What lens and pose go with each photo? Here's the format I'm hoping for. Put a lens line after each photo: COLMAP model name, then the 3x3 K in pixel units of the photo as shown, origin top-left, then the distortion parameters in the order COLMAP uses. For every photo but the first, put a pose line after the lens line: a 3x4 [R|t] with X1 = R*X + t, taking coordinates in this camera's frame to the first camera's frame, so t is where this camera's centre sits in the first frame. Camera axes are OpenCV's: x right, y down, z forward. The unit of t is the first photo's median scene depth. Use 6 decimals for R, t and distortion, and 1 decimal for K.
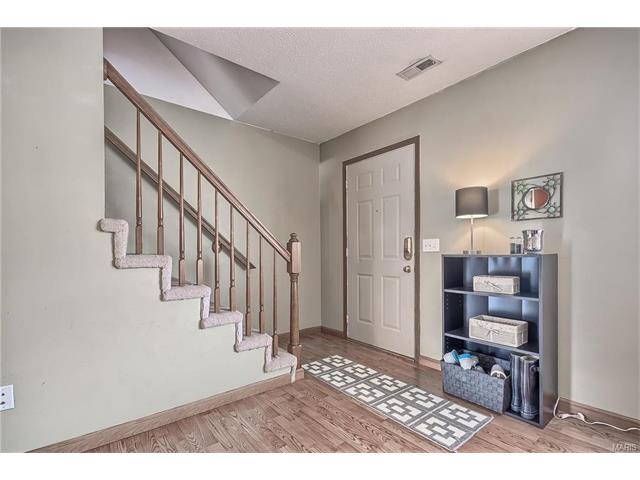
lens RADIAL K [[299.7, 0, 320.6], [0, 299.7, 258.8], [0, 0, 1]] dist [0.000449, 0.000098]
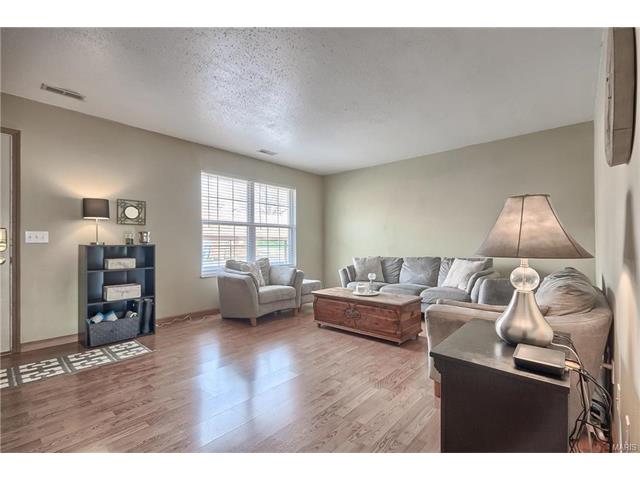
lens RADIAL K [[296.9, 0, 327.1], [0, 296.9, 243.0], [0, 0, 1]] dist [0.001764, 0.000563]
pose [[-0.183056, 0.004325, 0.983093, -1.142570], [0.022874, 0.999738, -0.000139, 0.001463], [-0.982836, 0.022462, -0.183107, 0.199559]]
